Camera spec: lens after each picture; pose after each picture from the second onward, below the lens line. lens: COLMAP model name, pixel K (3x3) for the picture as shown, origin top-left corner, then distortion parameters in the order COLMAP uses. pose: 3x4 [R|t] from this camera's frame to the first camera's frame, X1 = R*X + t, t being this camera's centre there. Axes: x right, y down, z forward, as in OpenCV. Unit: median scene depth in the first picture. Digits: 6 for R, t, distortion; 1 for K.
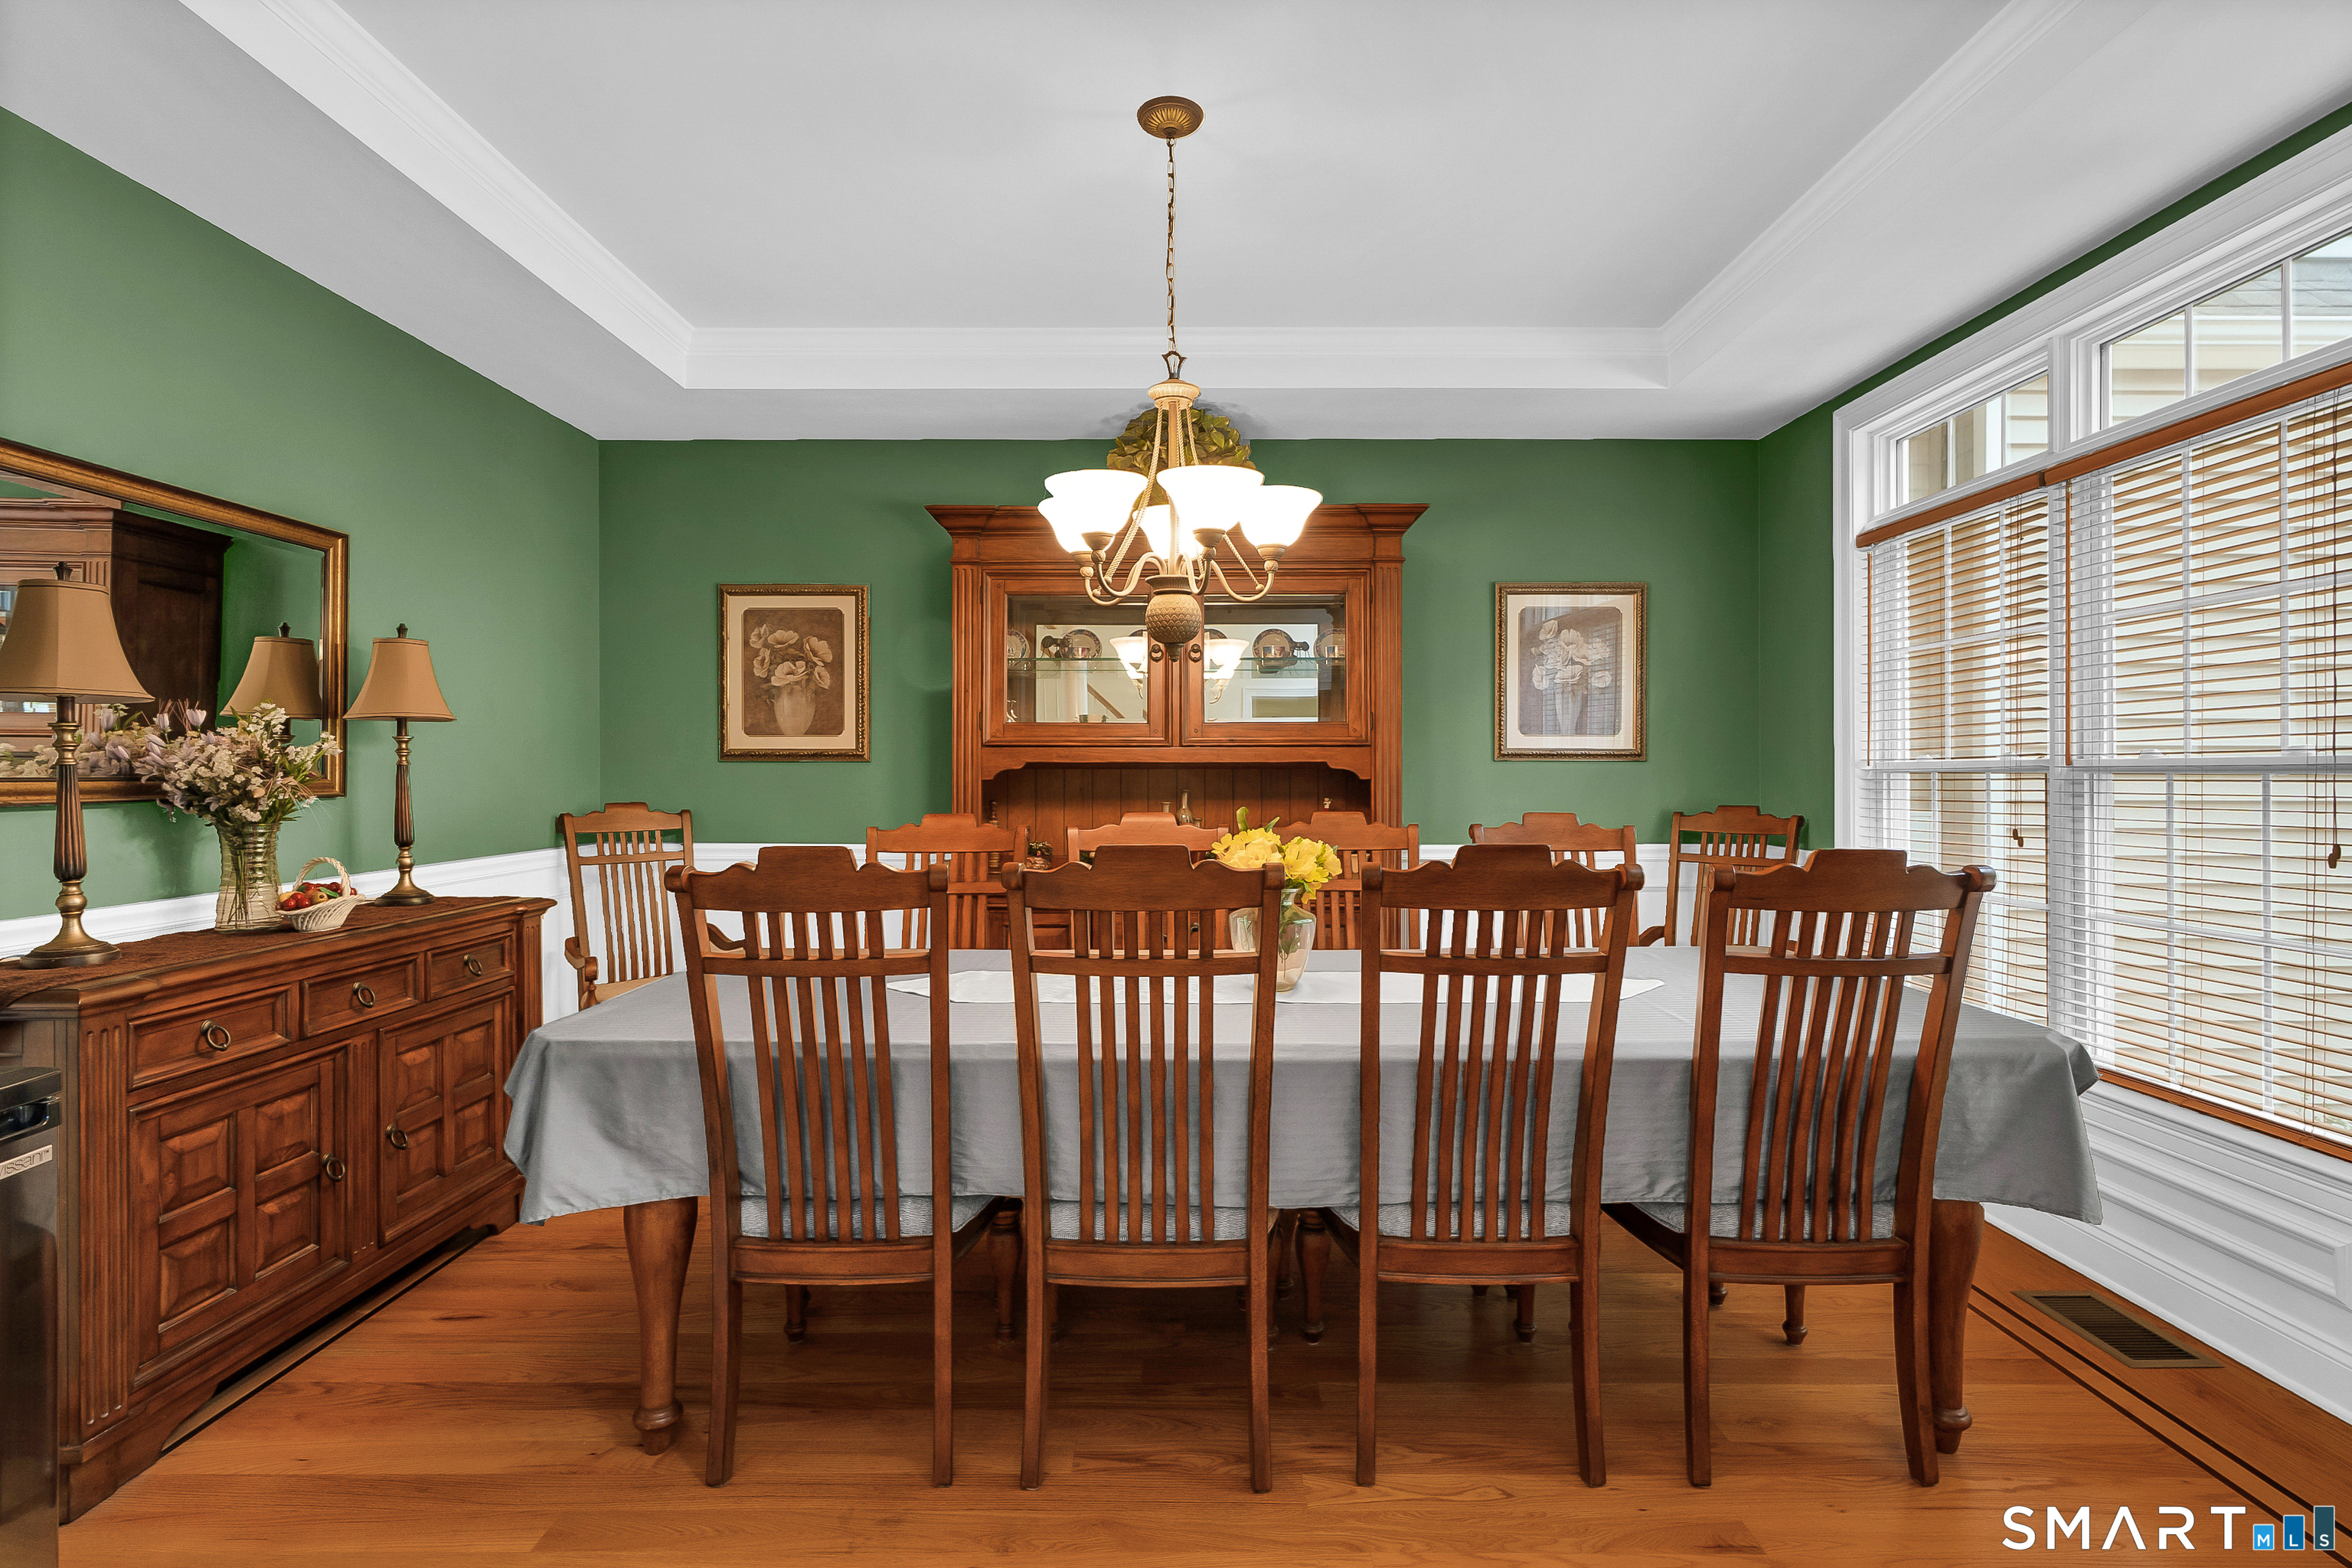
lens RADIAL K [[1140.0, 0, 1176.0], [0, 1140.0, 784.0], [0, 0, 1]] dist [-0.001582, -0.000465]
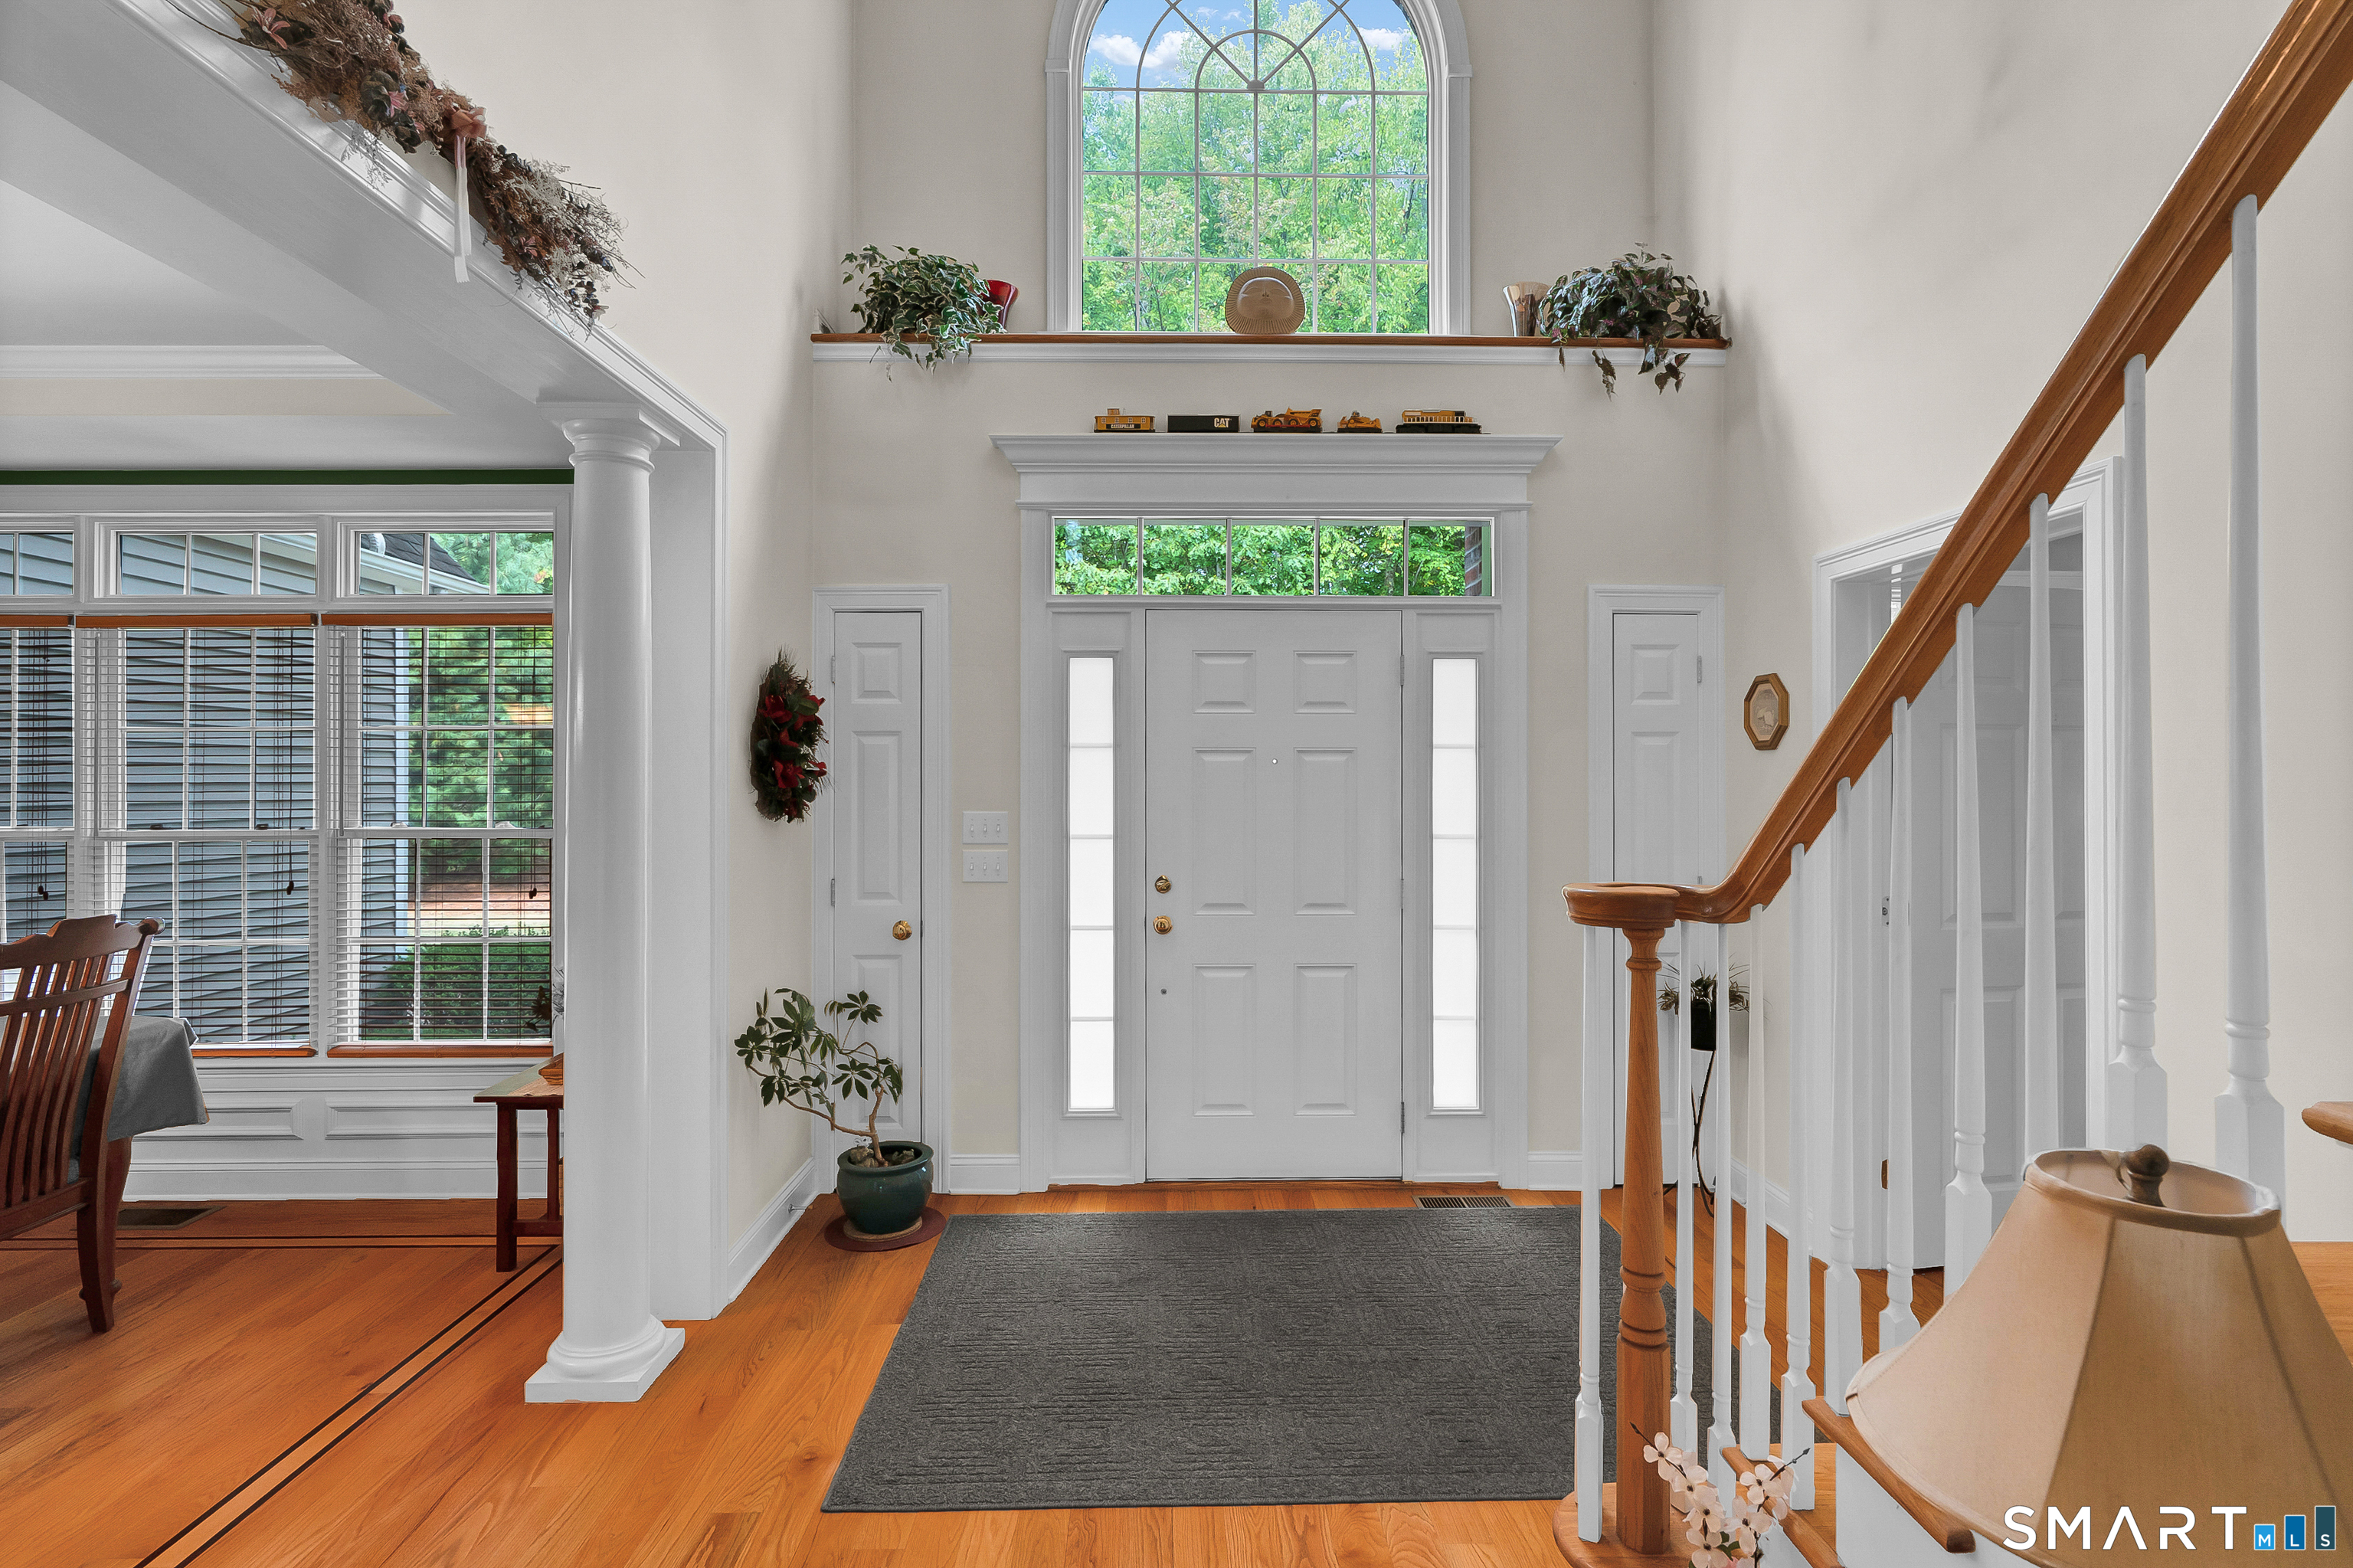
lens RADIAL K [[1140.5, 0, 1176.5], [0, 1140.5, 784.0], [0, 0, 1]] dist [-0.001582, -0.000465]
pose [[-0.017552, -0.008606, 0.999809, -0.758901], [0.007489, 0.999934, 0.008738, -0.099970], [-0.999818, 0.007641, -0.017486, -0.347349]]
